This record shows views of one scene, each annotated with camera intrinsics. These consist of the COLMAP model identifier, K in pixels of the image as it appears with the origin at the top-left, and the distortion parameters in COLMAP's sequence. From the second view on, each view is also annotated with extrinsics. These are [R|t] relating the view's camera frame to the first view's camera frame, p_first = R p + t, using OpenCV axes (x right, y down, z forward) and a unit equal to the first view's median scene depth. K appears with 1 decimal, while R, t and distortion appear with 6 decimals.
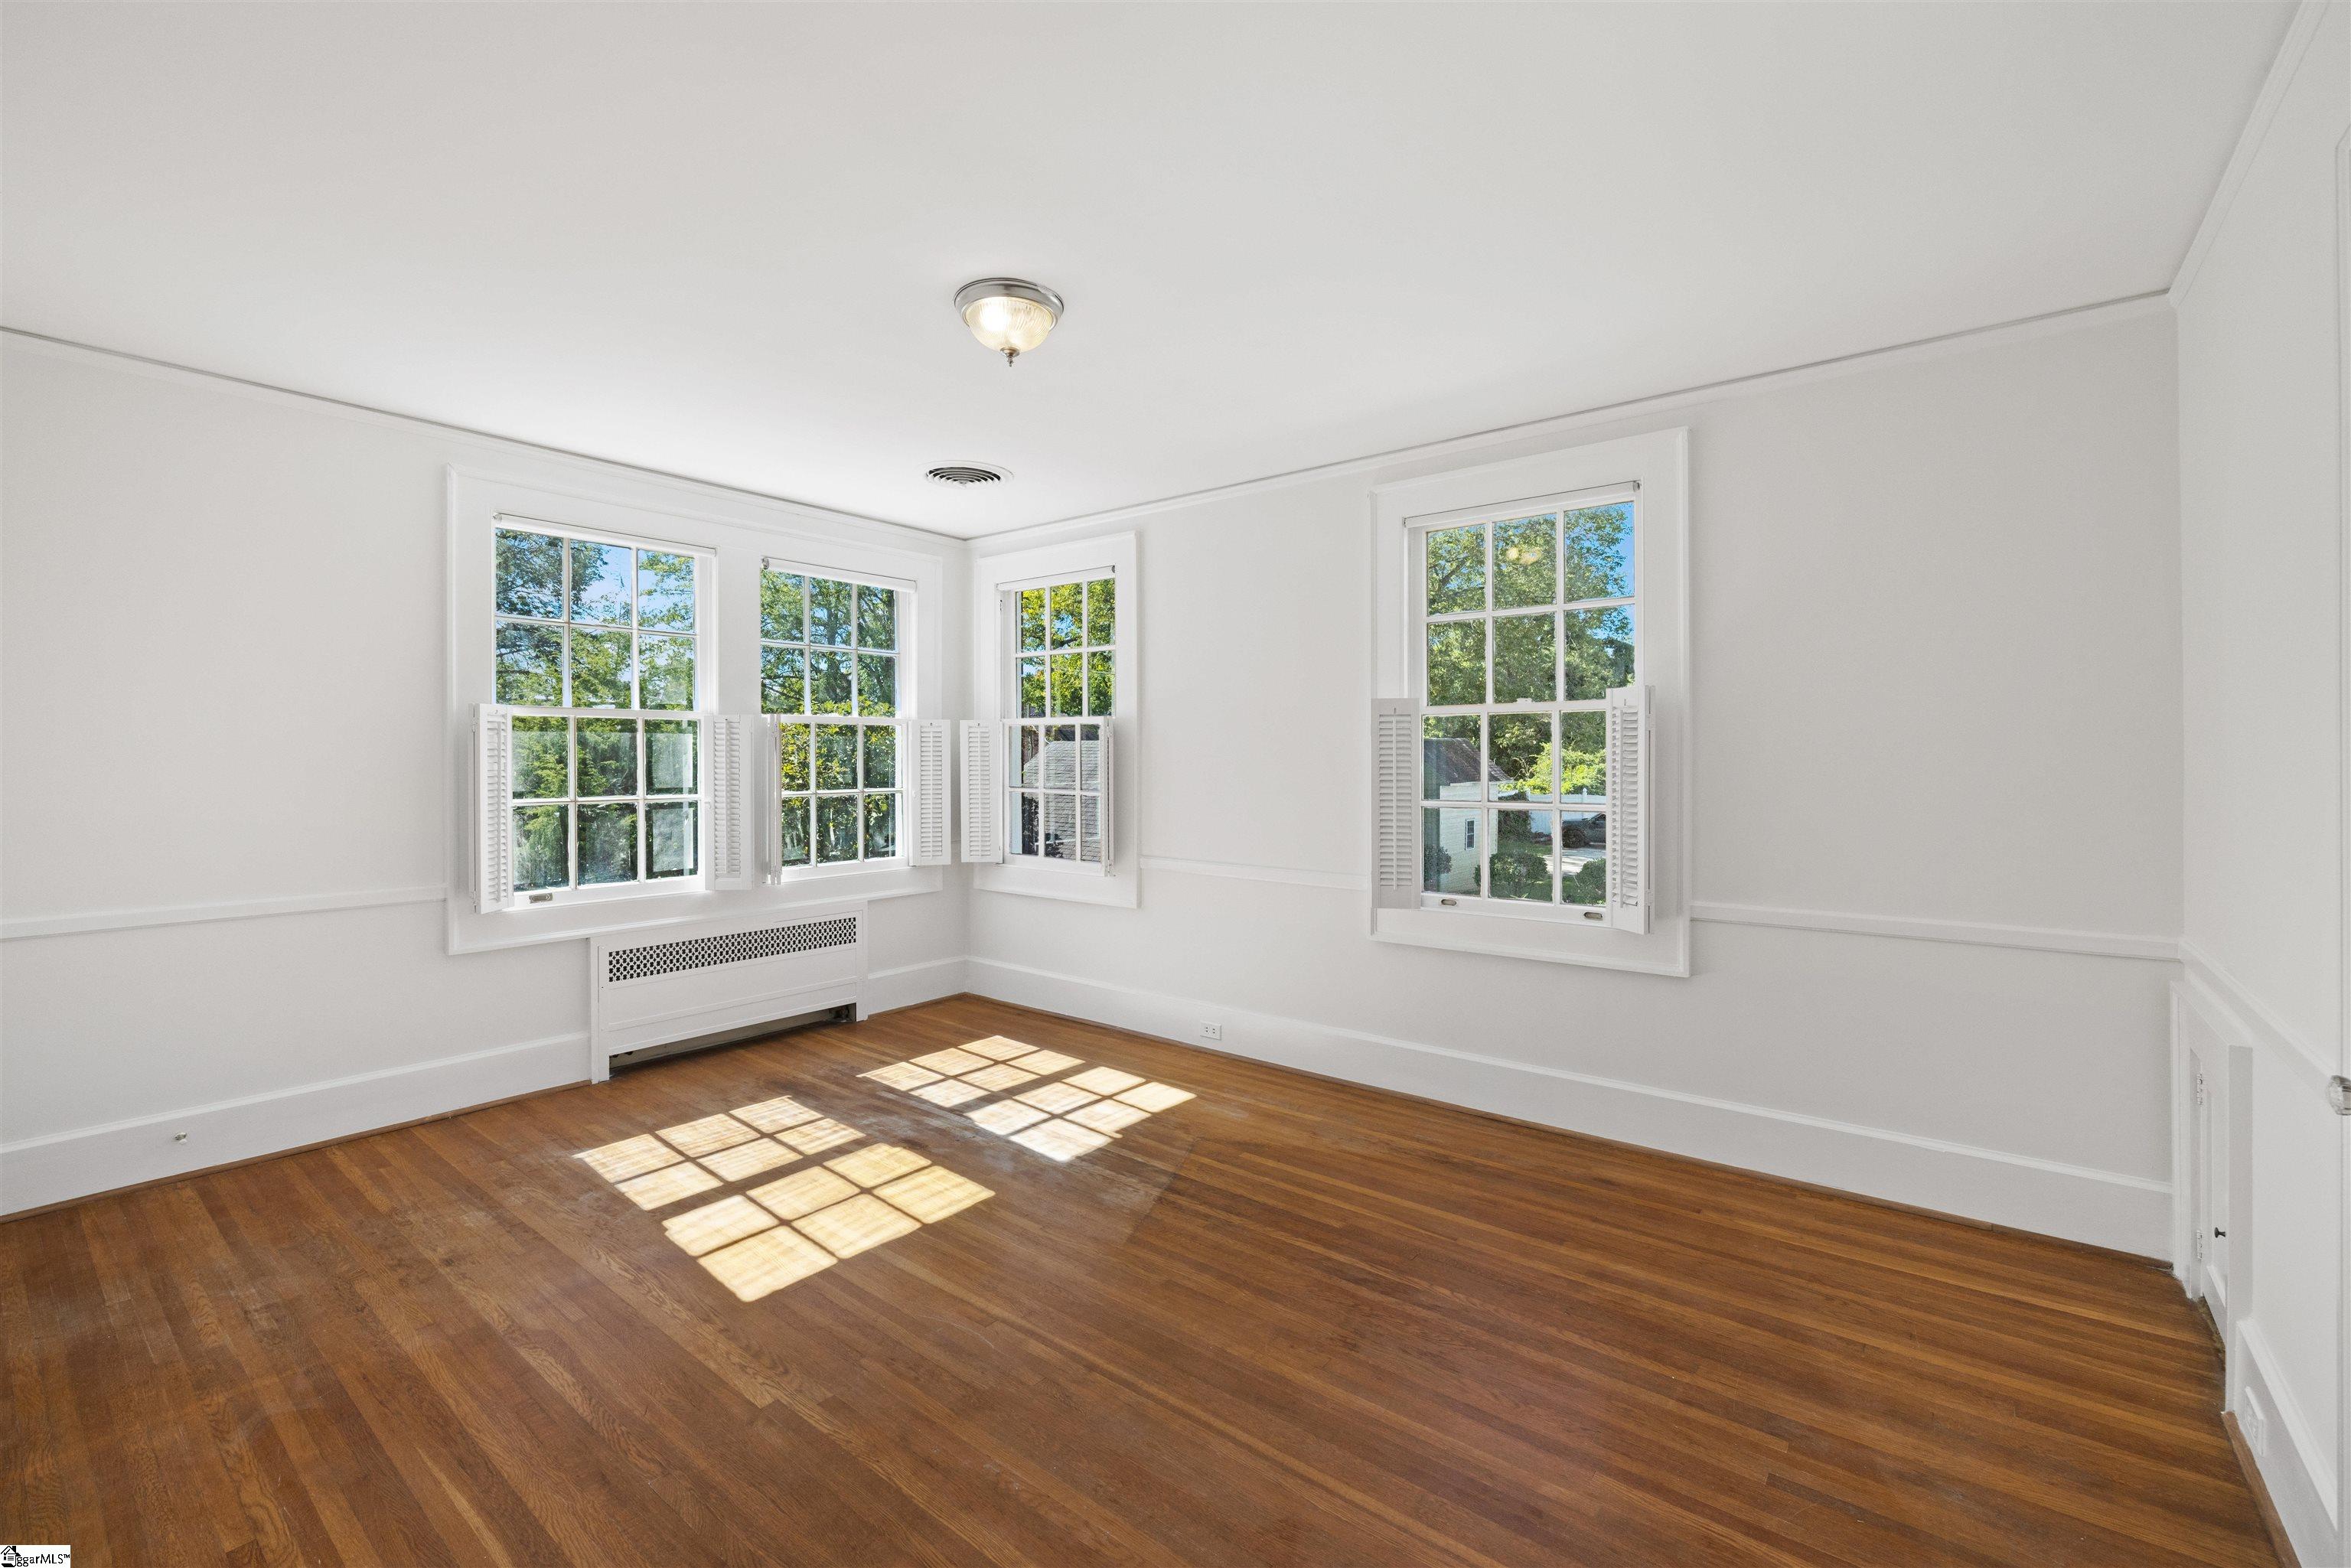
lens RADIAL K [[941.8, 0, 1159.9], [0, 941.8, 762.3], [0, 0, 1]] dist [-0.007331, -0.000121]
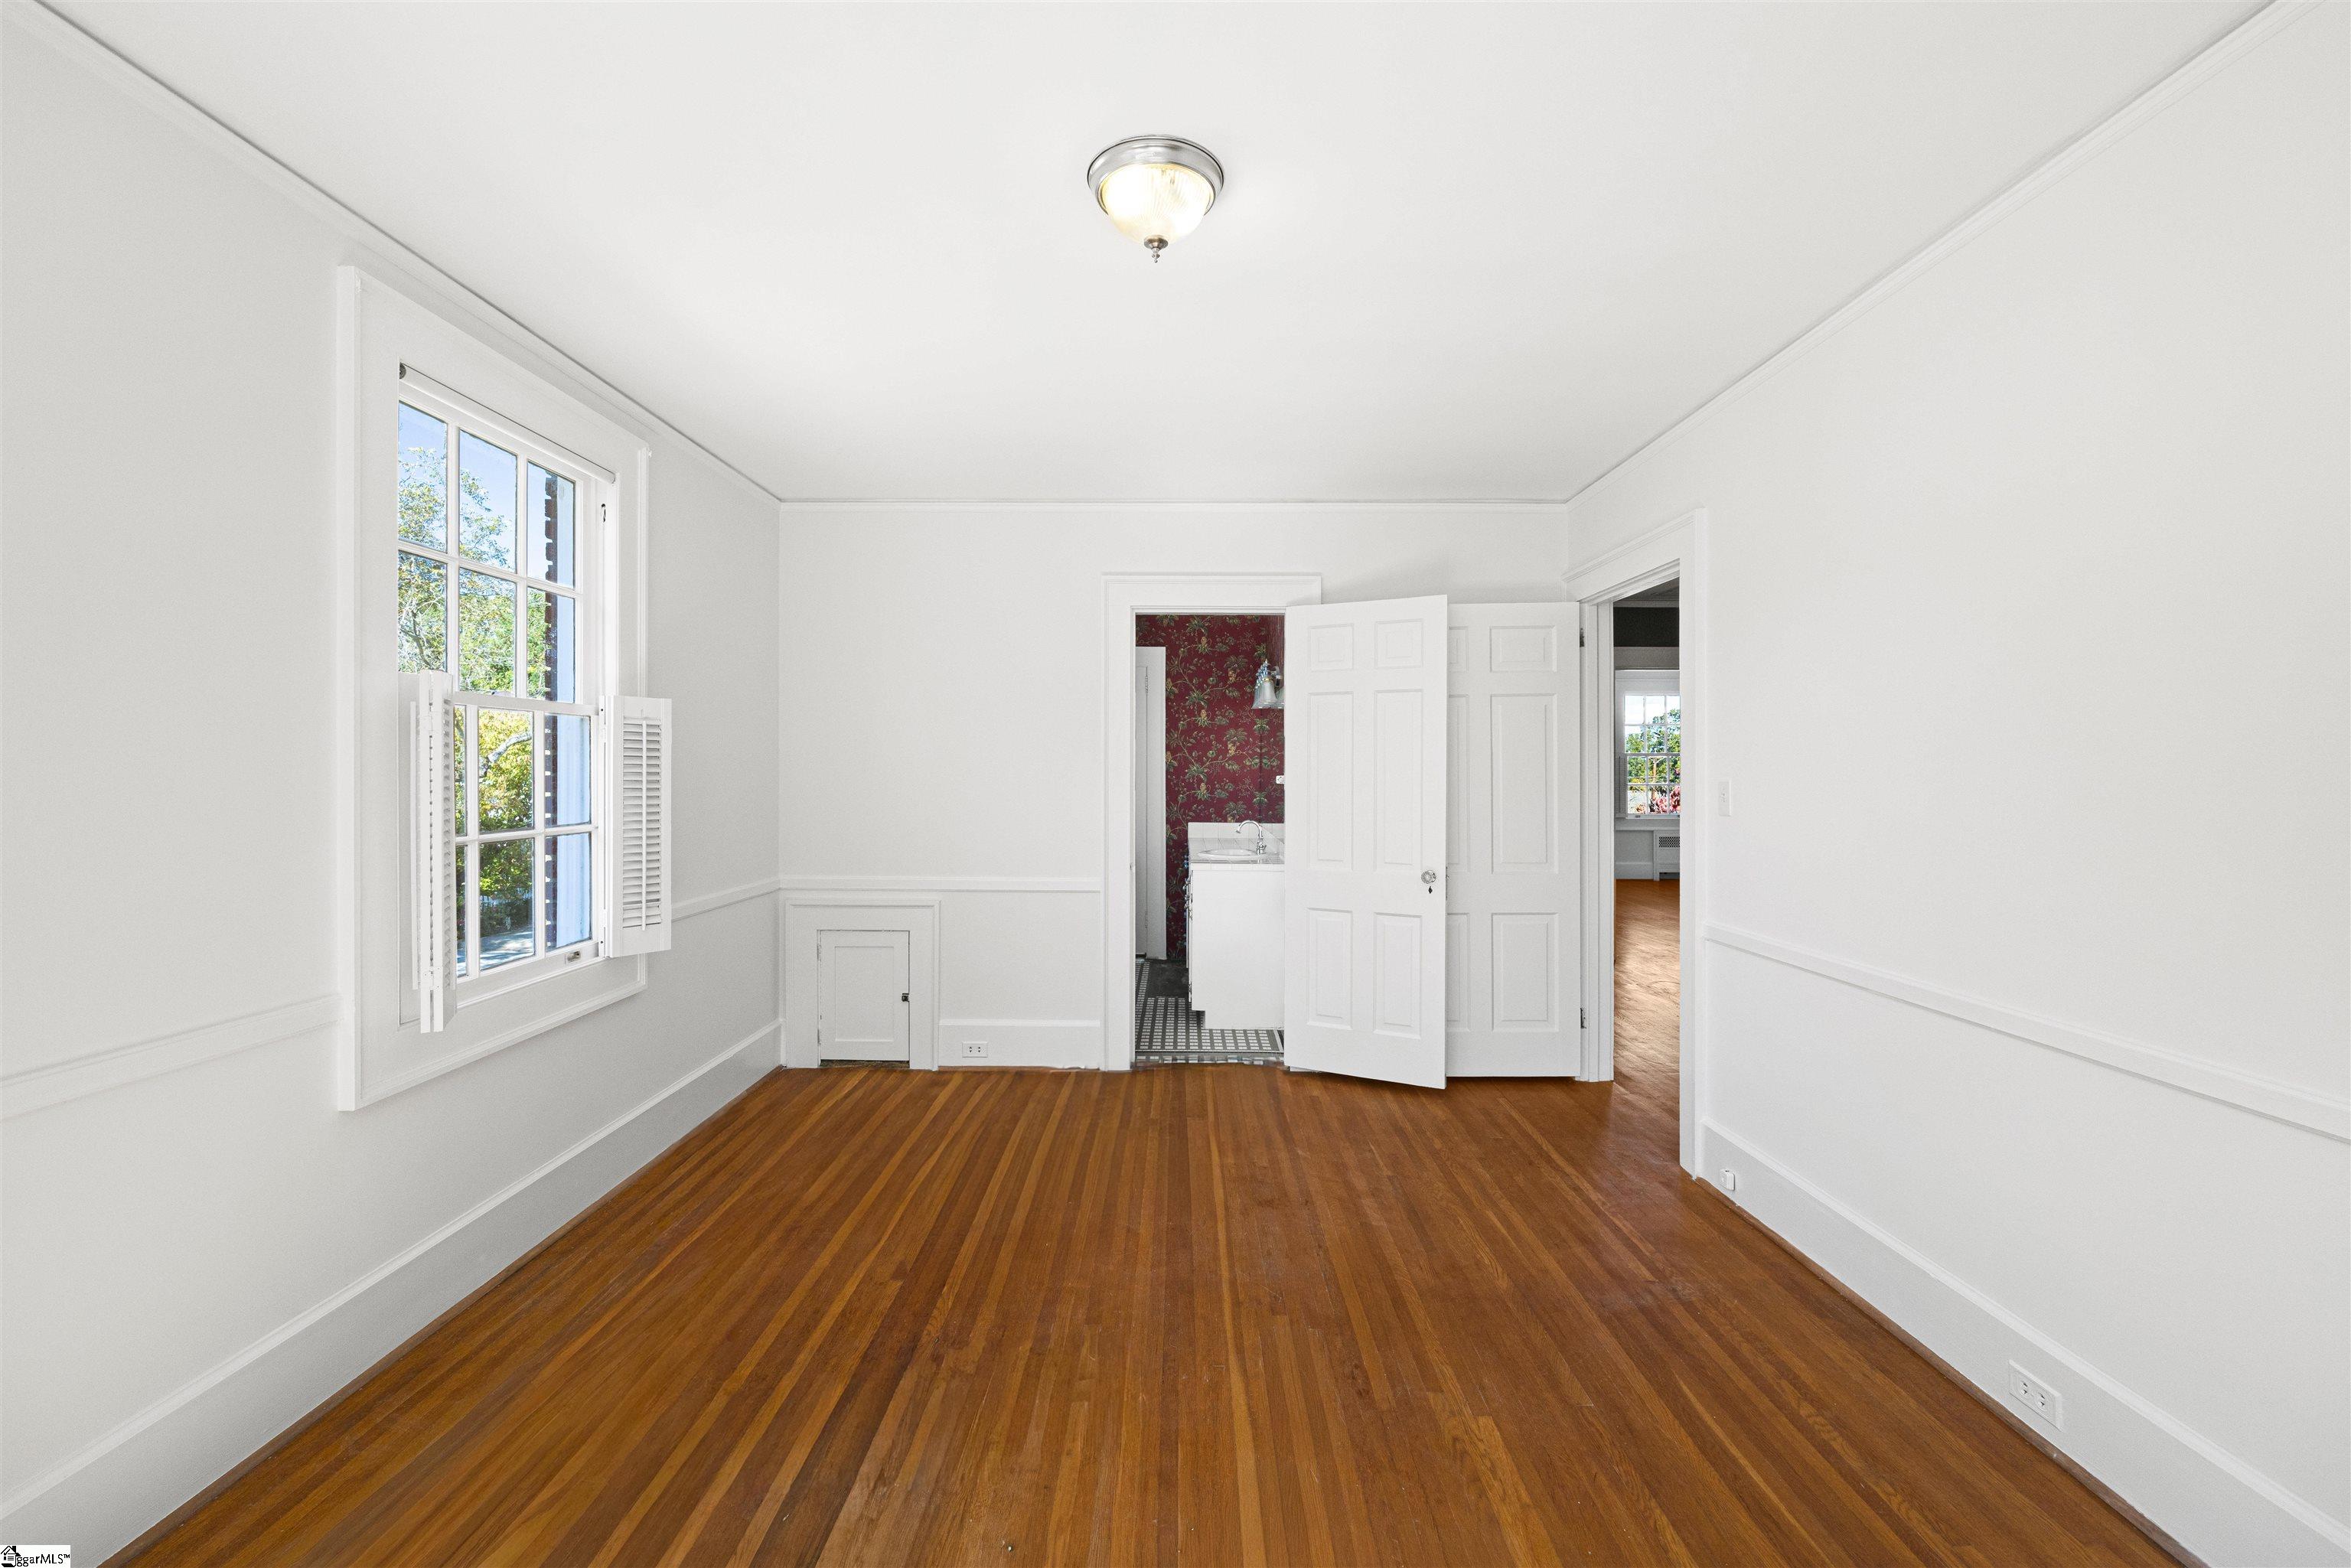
lens RADIAL K [[941.8, 0, 1175.2], [0, 941.8, 776.4], [0, 0, 1]] dist [-0.007331, -0.000121]
pose [[-0.607063, -0.001984, 0.794651, -0.940936], [0.006745, 0.999948, 0.007650, -0.033633], [-0.794625, 0.010004, -0.607018, 1.721788]]
